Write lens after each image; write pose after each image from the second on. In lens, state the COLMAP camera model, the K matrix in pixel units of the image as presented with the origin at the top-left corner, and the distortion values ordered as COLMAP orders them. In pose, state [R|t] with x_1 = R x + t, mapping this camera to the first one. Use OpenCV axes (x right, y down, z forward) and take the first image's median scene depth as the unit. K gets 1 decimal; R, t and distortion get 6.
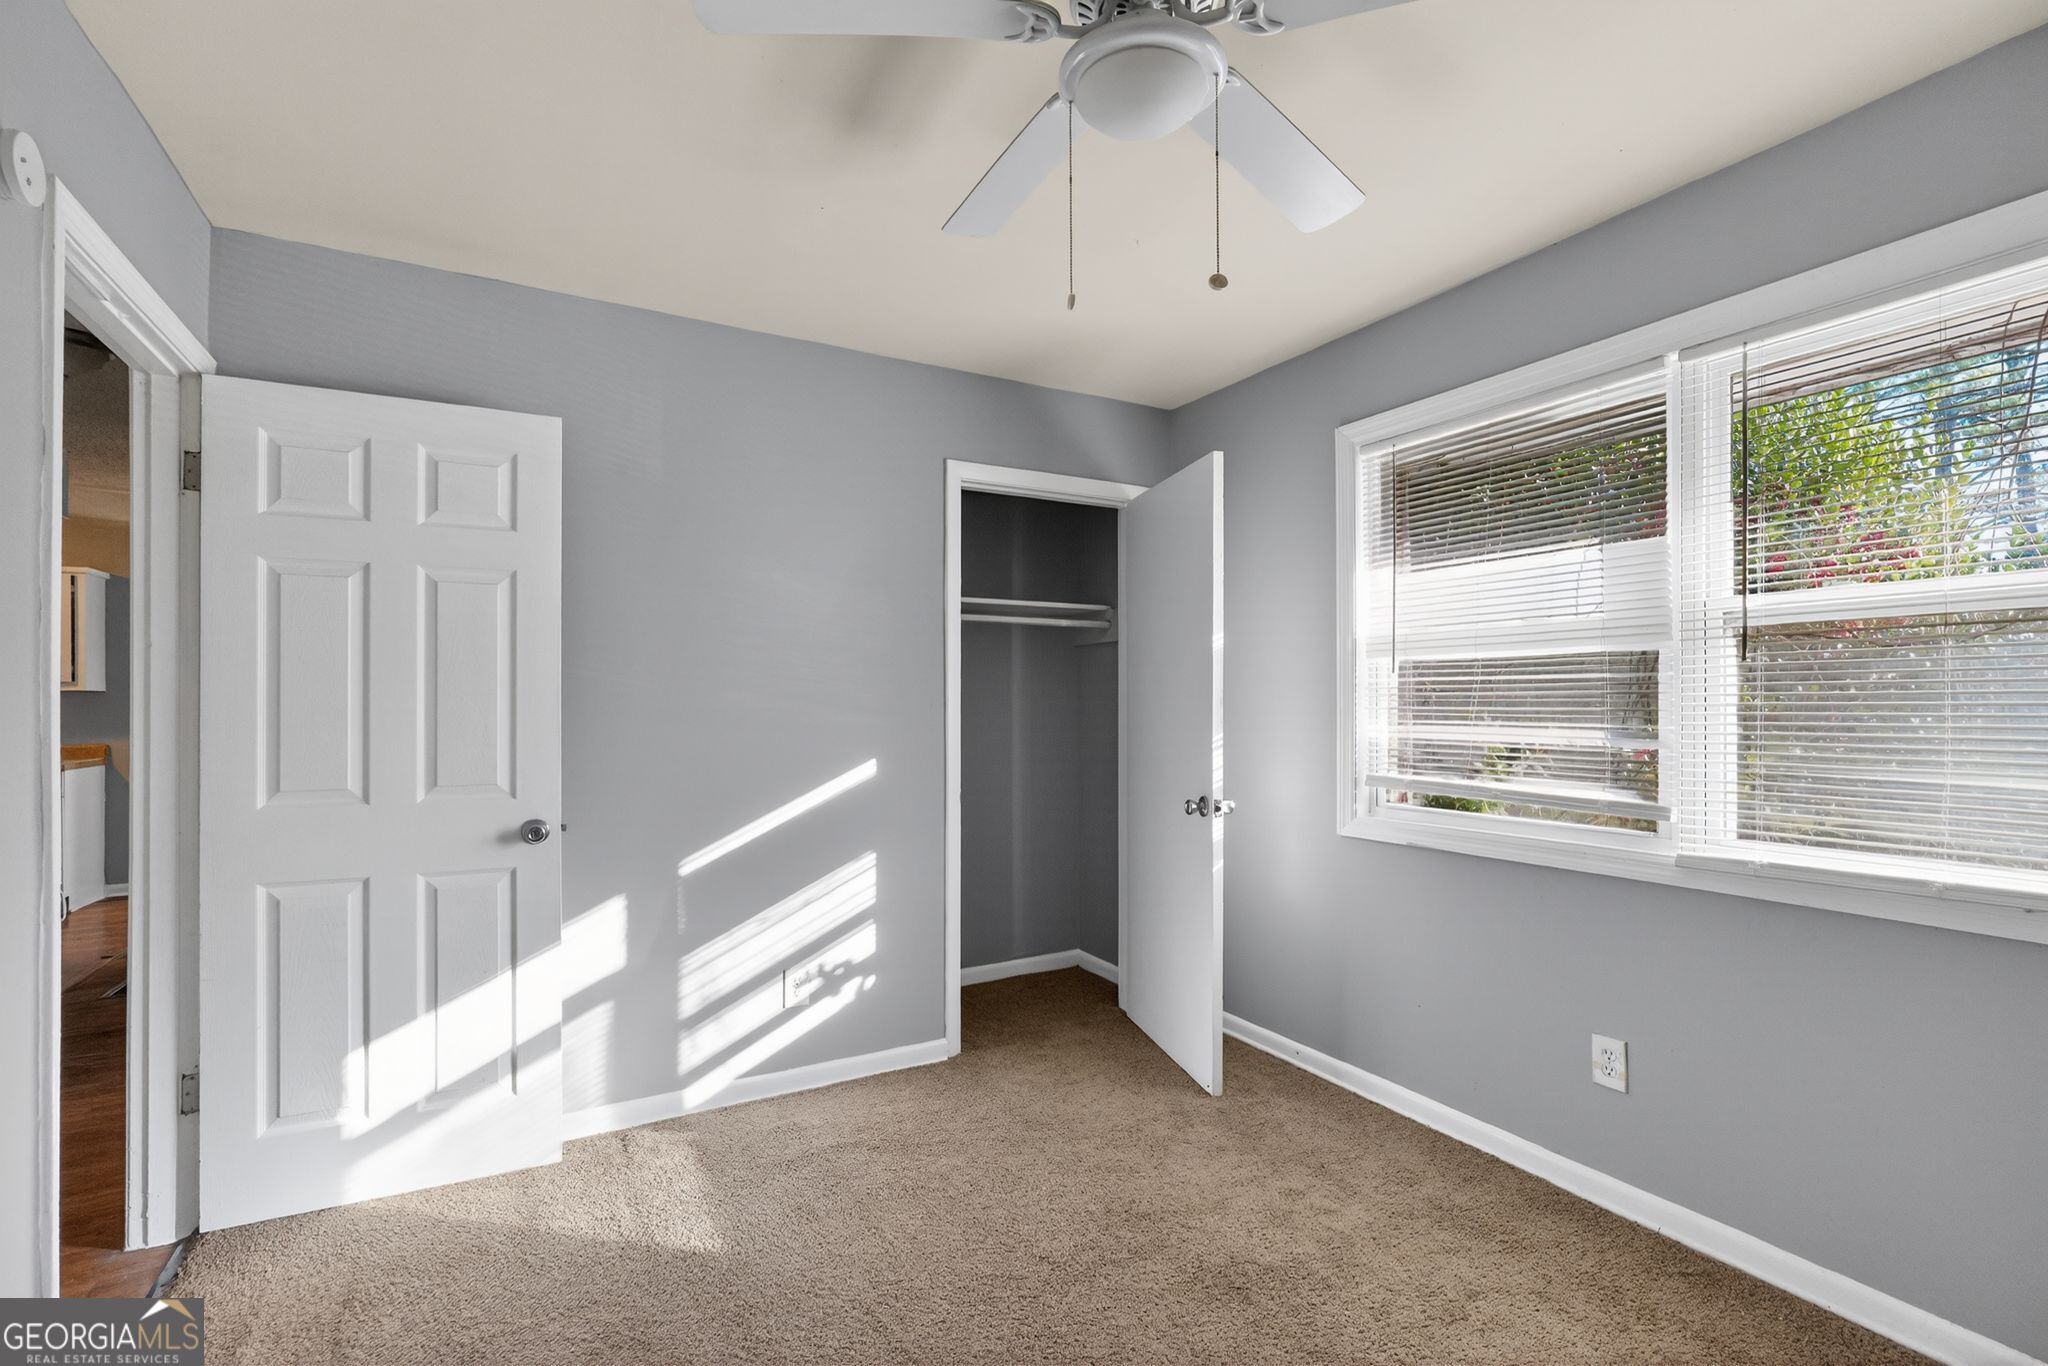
lens RADIAL K [[898.1, 0, 1014.6], [0, 898.1, 700.6], [0, 0, 1]] dist [-0.003895, 0.000146]
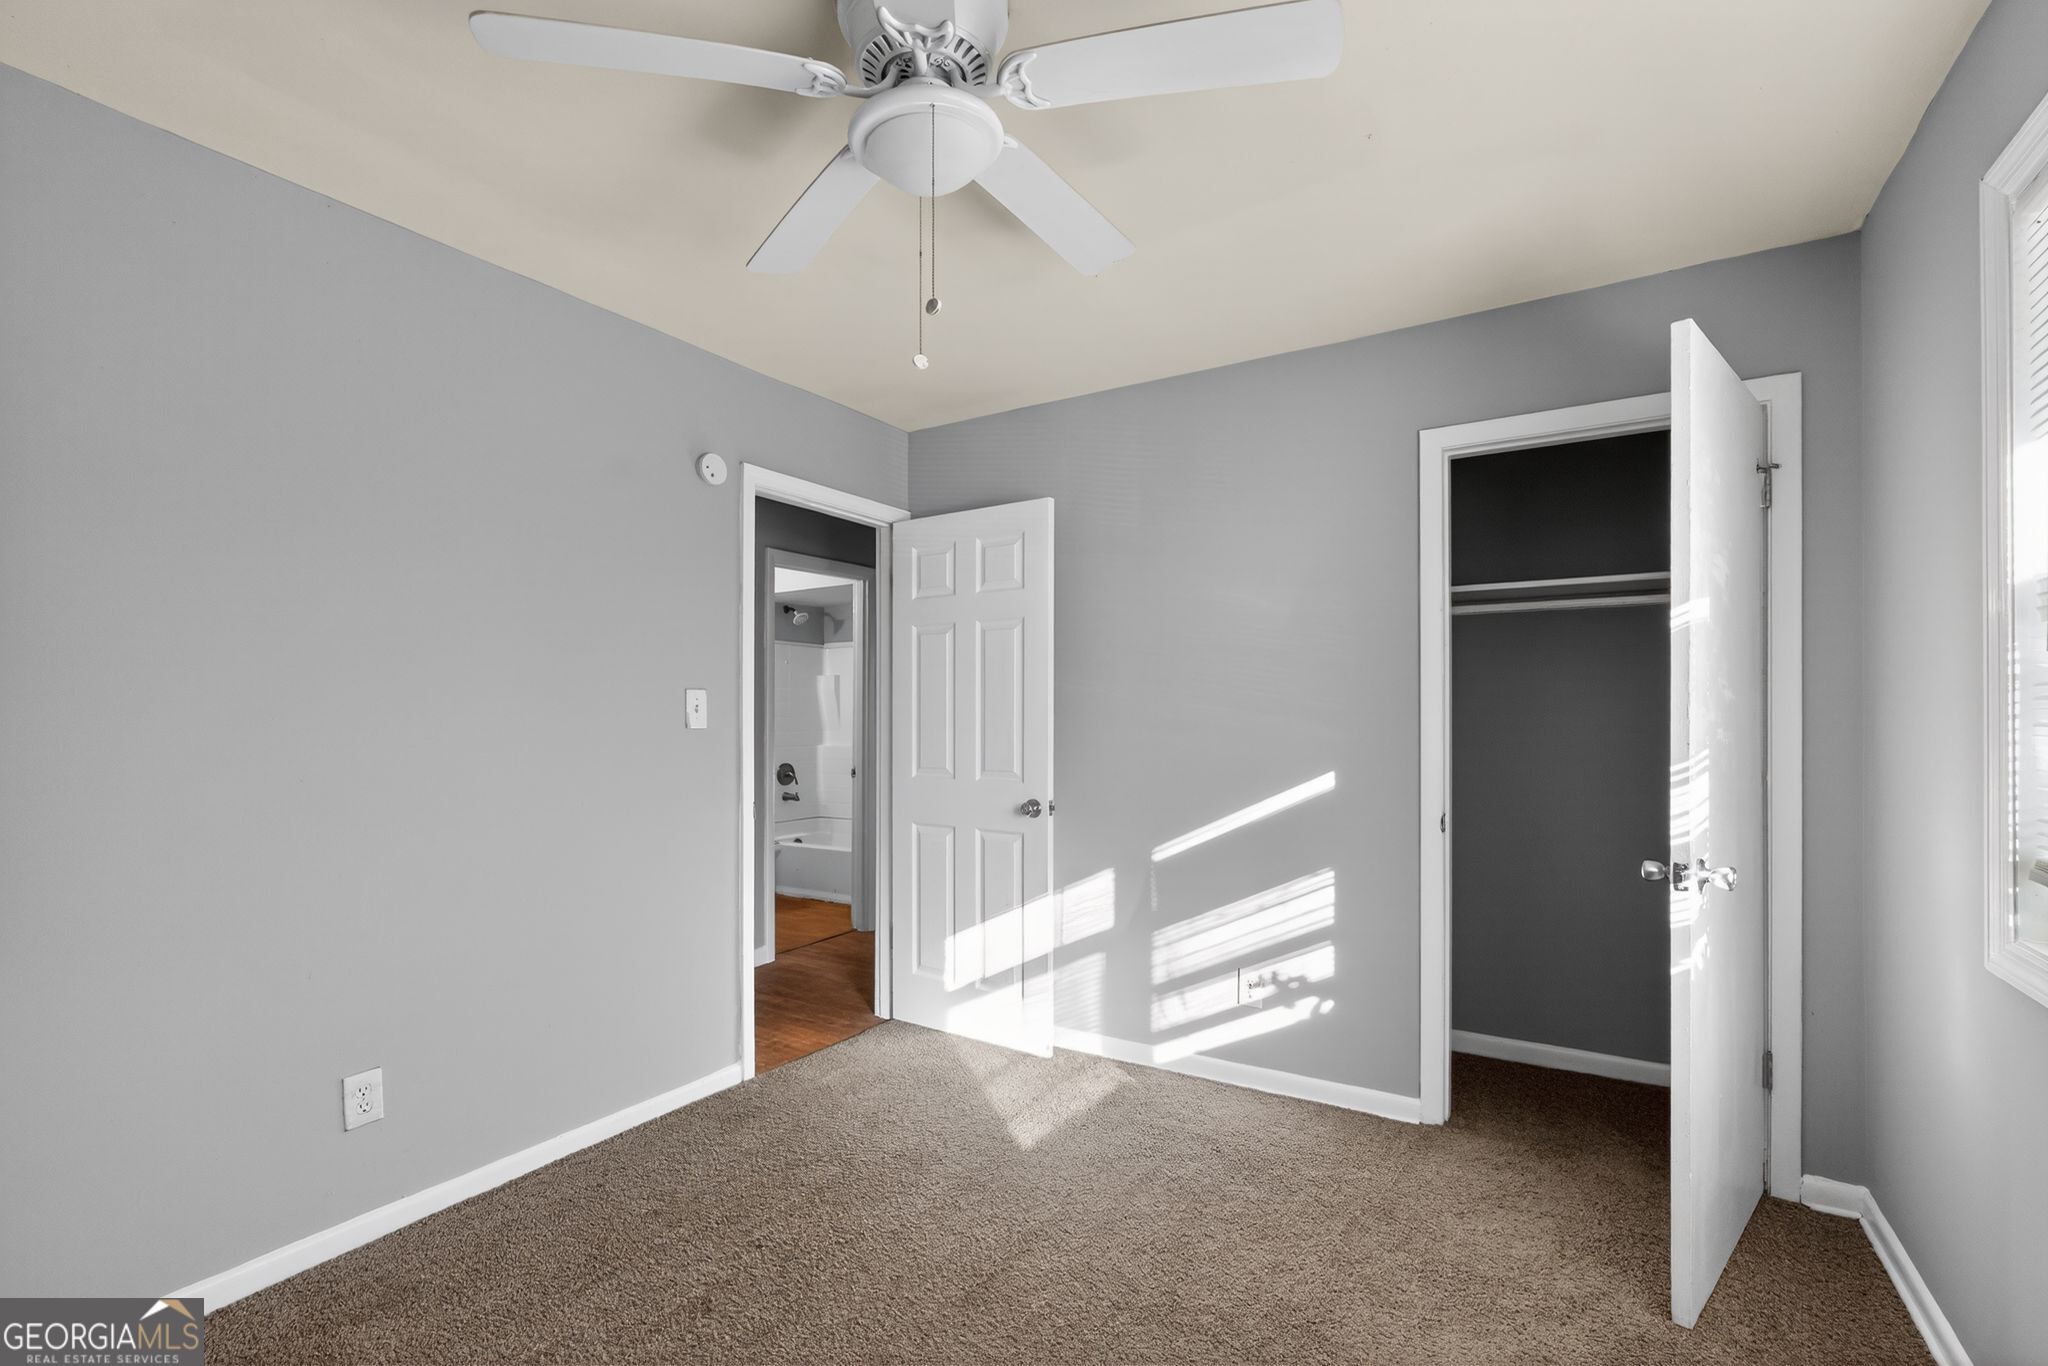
lens RADIAL K [[902.1, 0, 1034.7], [0, 902.1, 710.4], [0, 0, 1]] dist [-0.000671, 0.000151]
pose [[0.495167, -0.002529, -0.868794, 0.585176], [0.006738, 0.999977, 0.000930, -0.003026], [0.868772, -0.006314, 0.495172, 0.294032]]
